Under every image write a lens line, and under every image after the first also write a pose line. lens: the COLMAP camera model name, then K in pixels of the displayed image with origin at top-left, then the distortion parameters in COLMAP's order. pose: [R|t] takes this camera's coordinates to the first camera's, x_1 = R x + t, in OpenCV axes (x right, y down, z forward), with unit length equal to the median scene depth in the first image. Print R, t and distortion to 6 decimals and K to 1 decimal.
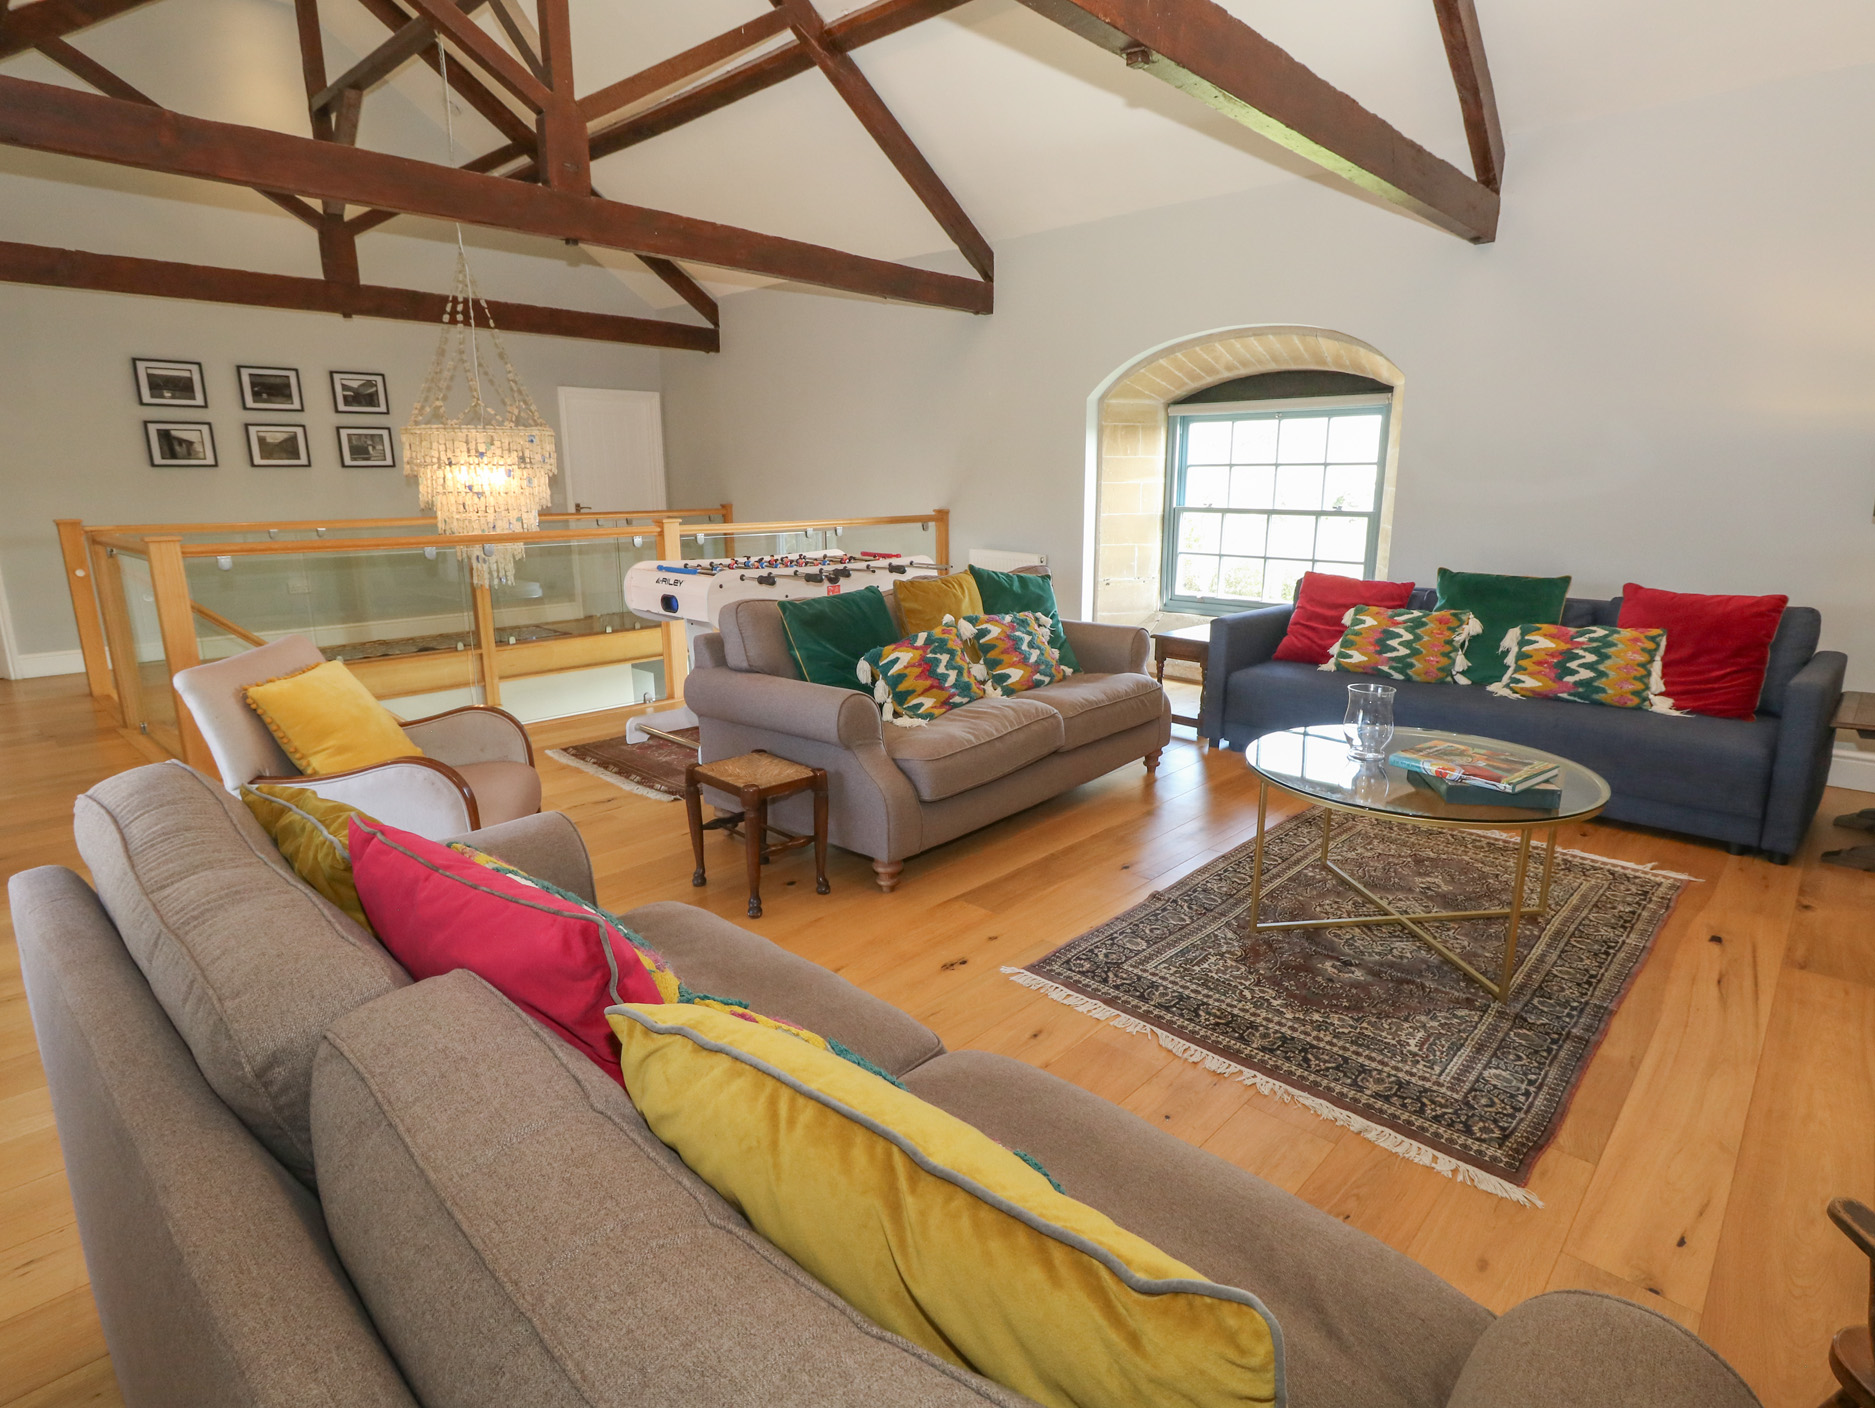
lens RADIAL K [[989.3, 0, 953.3], [0, 989.3, 695.9], [0, 0, 1]] dist [-0.002521, -0.002104]
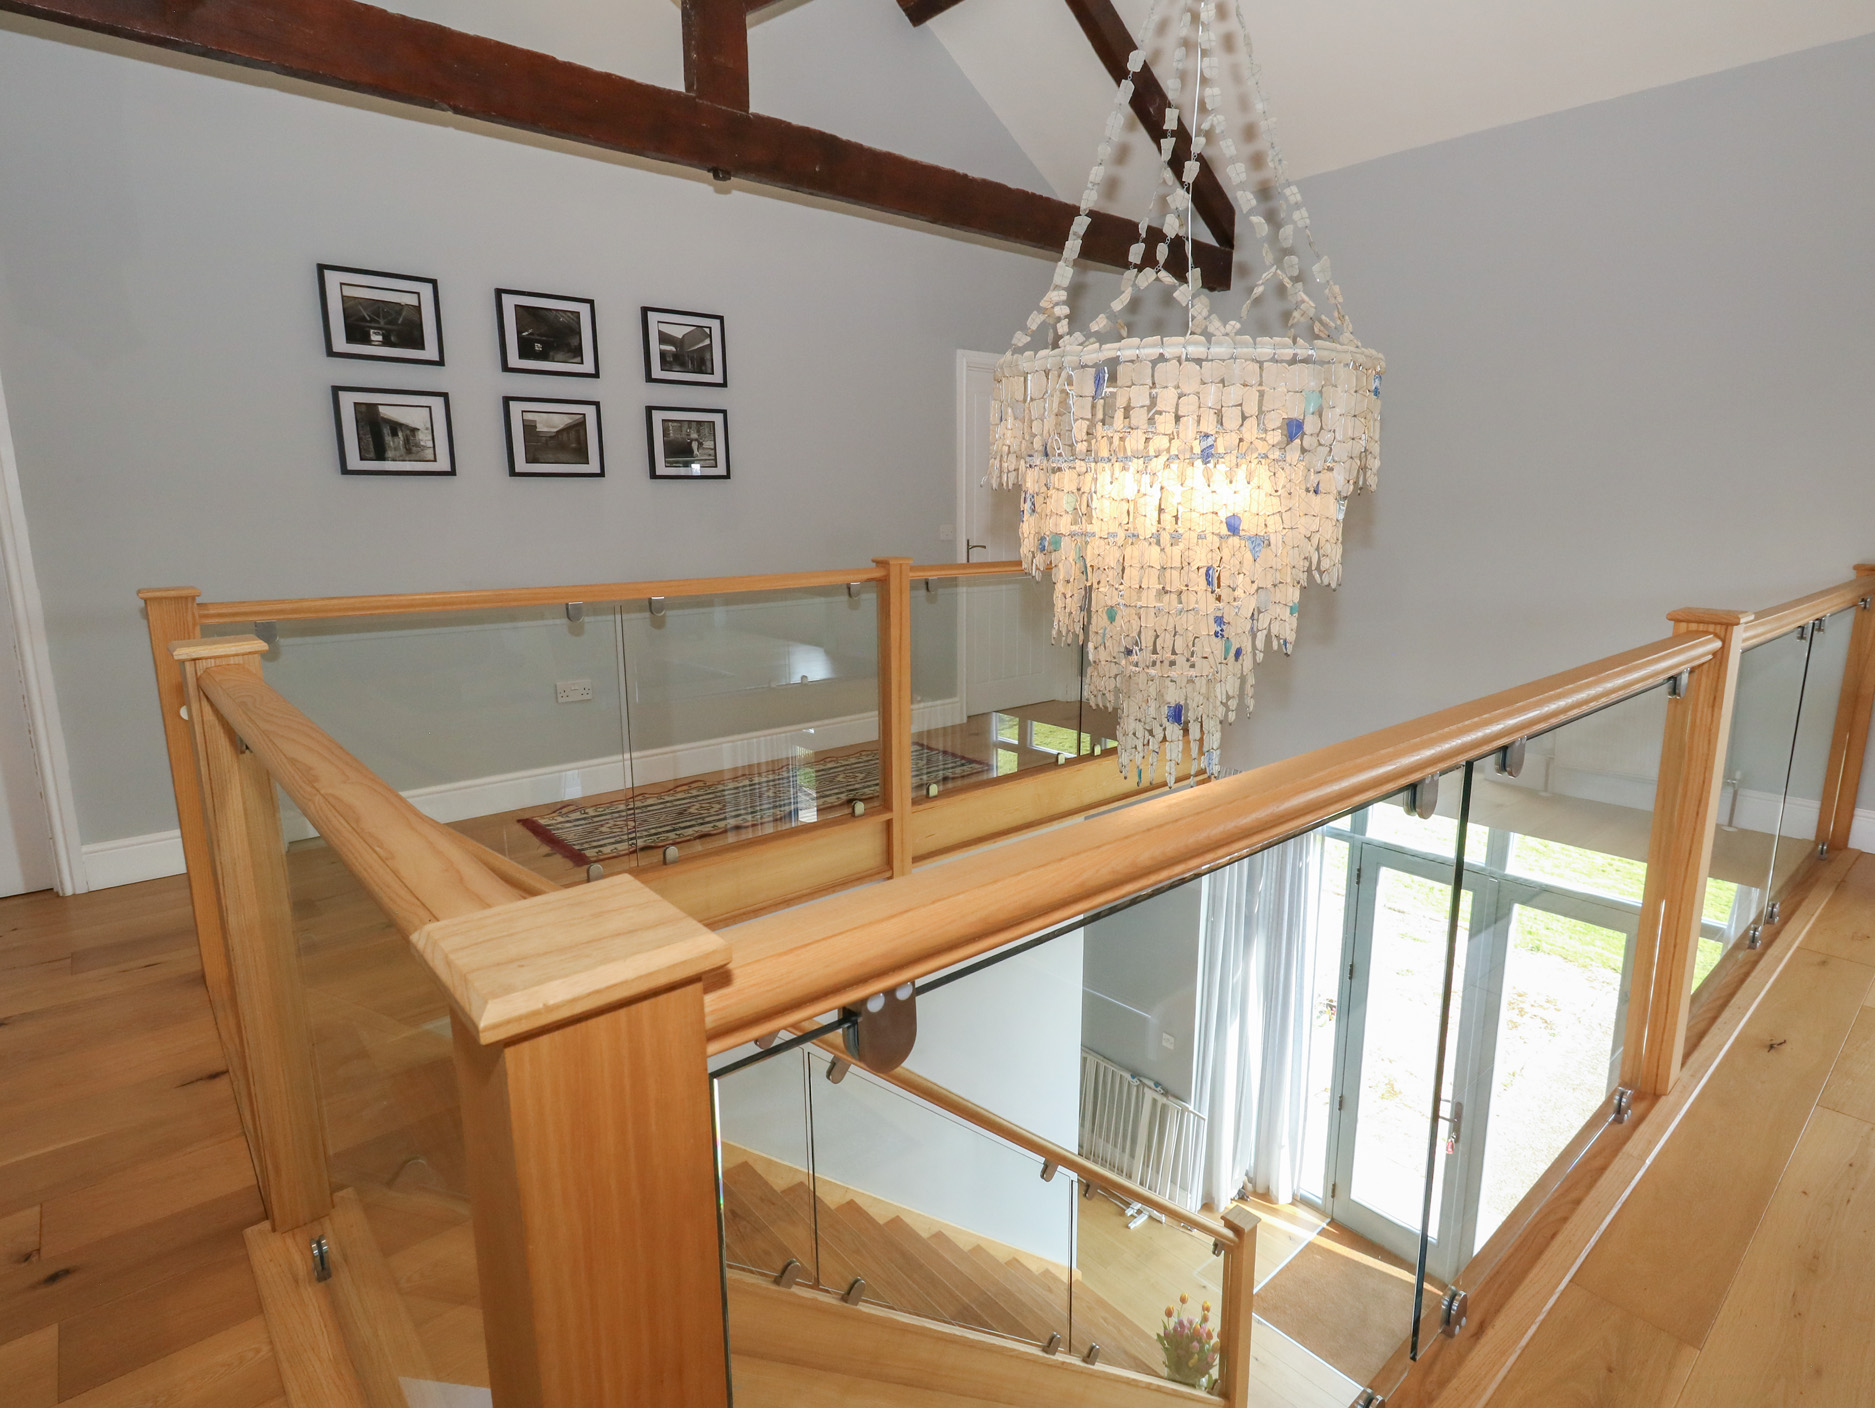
lens RADIAL K [[989.3, 0, 953.3], [0, 989.3, 695.9], [0, 0, 1]] dist [-0.002521, -0.002104]
pose [[0.994408, 0.023582, -0.102940, -0.537319], [-0.025967, 0.999423, -0.021881, -0.137887], [0.102364, 0.024432, 0.994447, 0.636942]]
